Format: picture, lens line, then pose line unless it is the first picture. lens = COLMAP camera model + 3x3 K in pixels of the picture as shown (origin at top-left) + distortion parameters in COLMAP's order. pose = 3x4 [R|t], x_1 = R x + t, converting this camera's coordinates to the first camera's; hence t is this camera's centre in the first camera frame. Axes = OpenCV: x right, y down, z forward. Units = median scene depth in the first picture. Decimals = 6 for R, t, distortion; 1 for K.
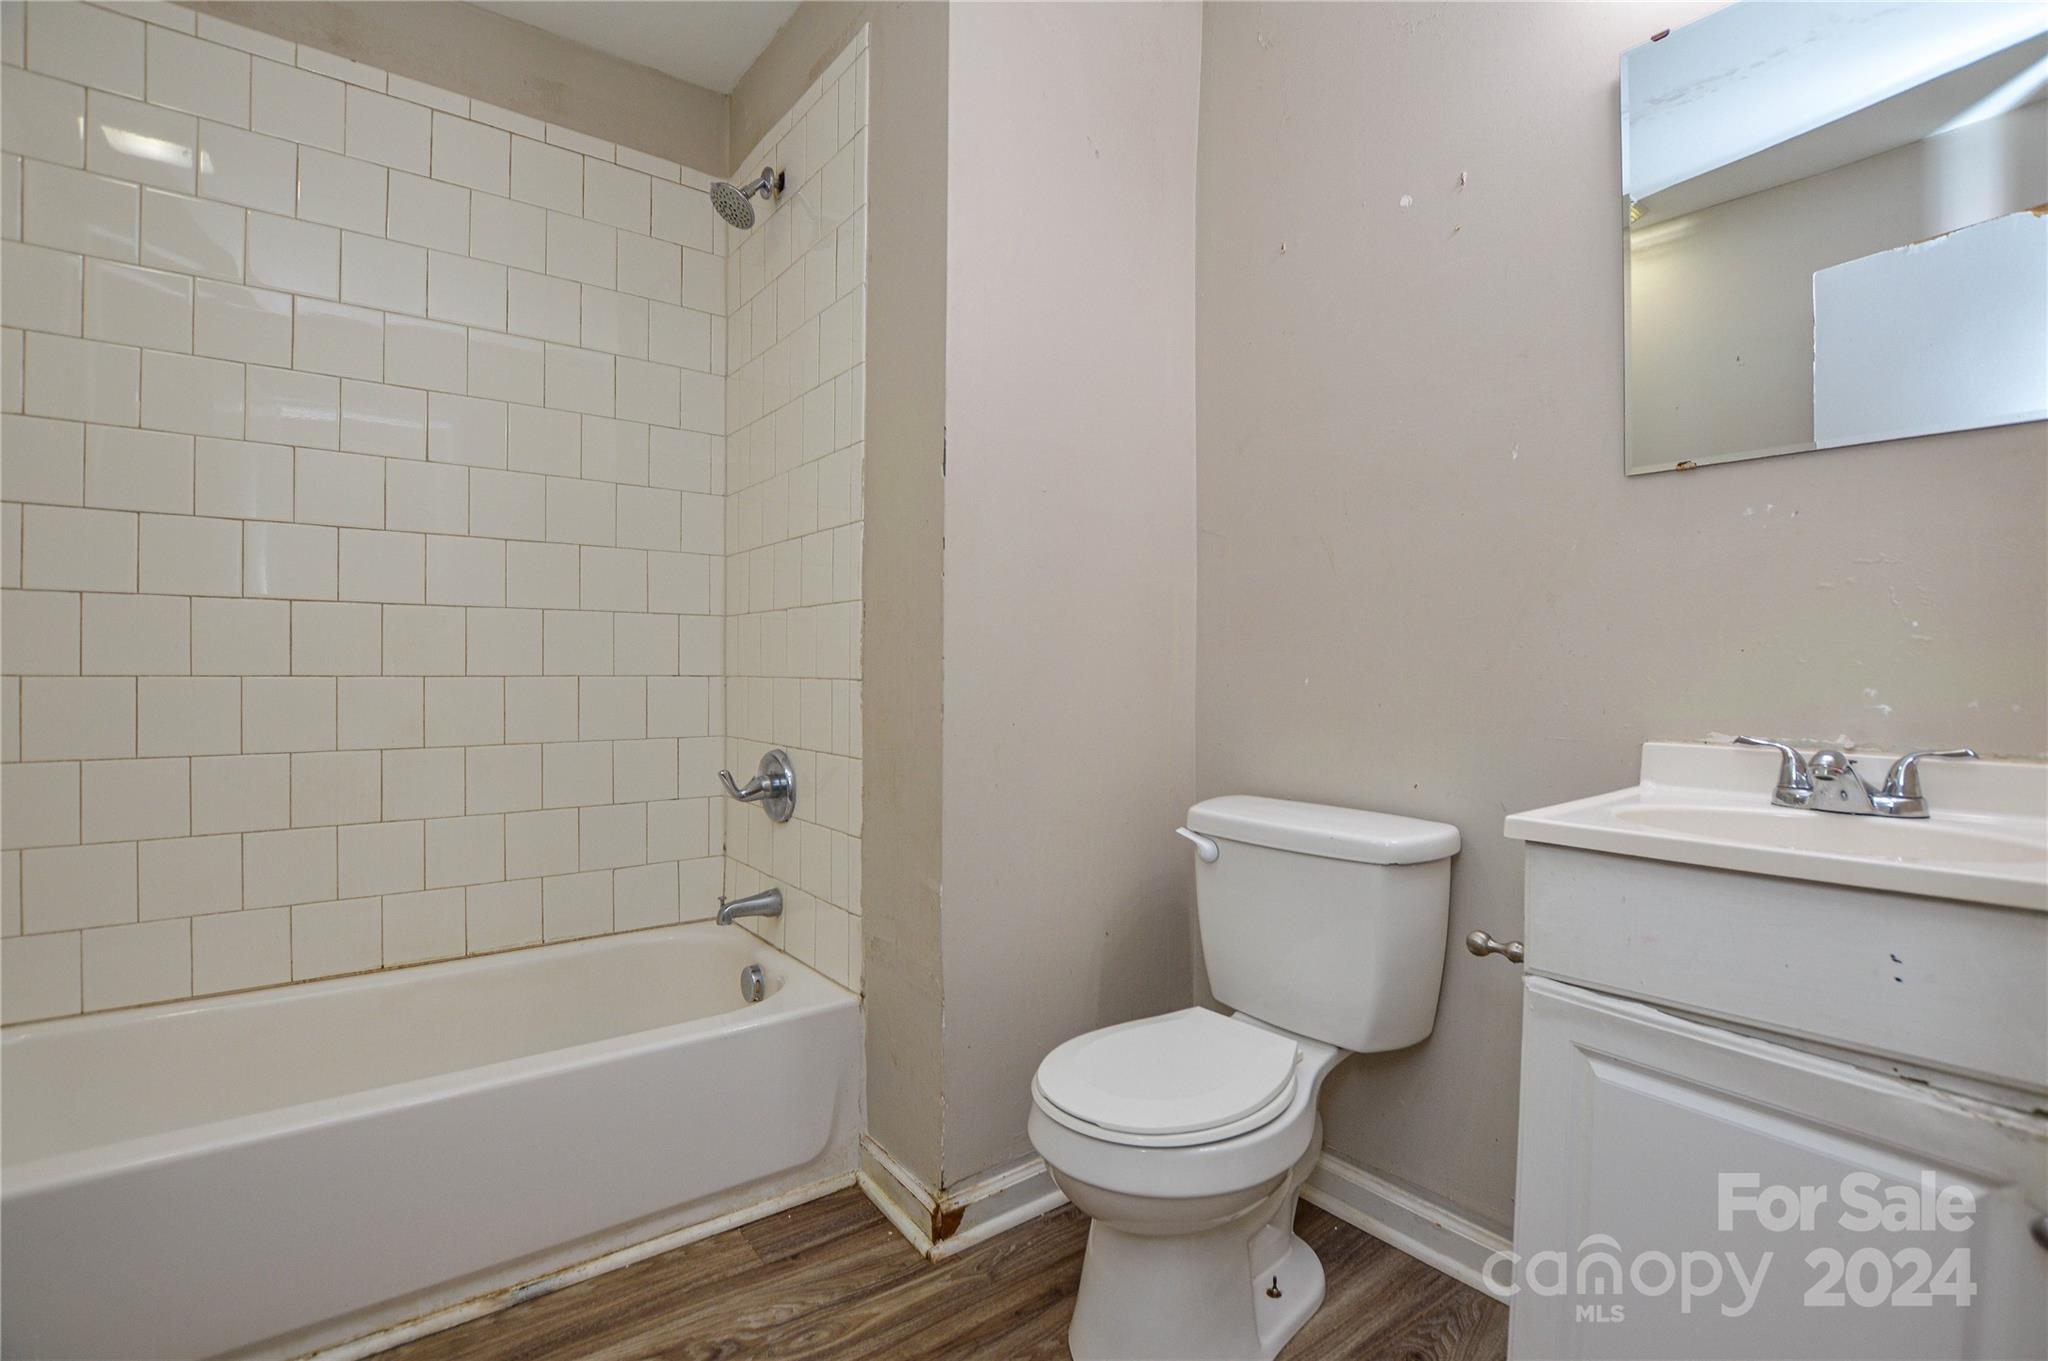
lens RADIAL K [[926.0, 0, 1021.6], [0, 926.0, 678.6], [0, 0, 1]] dist [-0.025038, 0.001299]
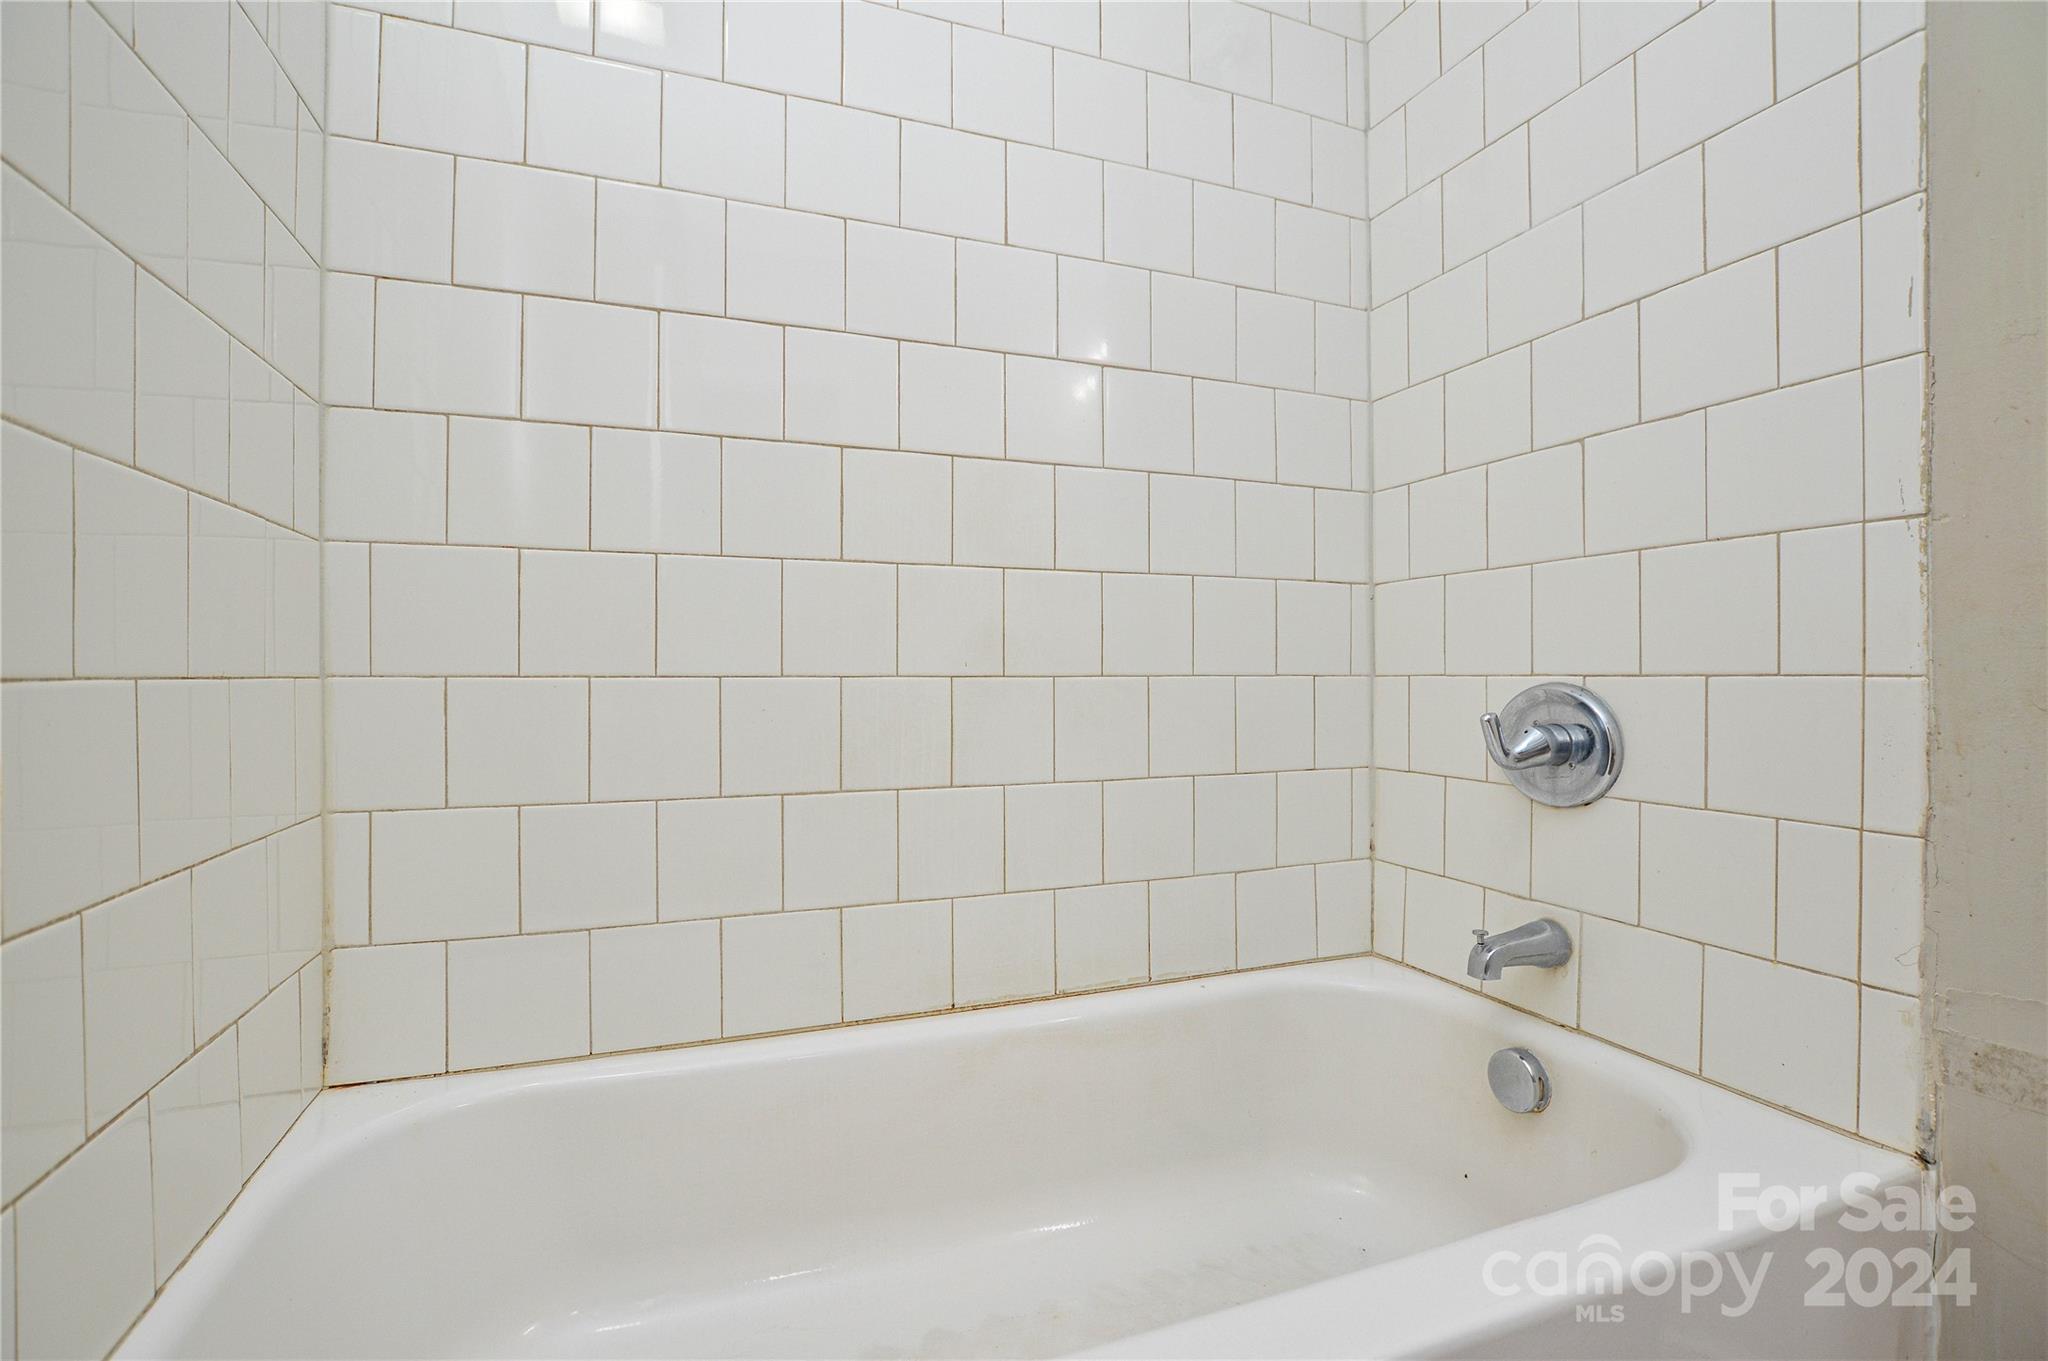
lens RADIAL K [[926.0, 0, 1021.6], [0, 926.0, 678.6], [0, 0, 1]] dist [-0.025038, 0.001299]
pose [[0.955299, -0.006441, -0.295570, -0.460643], [0.005418, 0.999976, -0.004280, 0.083336], [0.295590, 0.002487, 0.955312, 0.381030]]
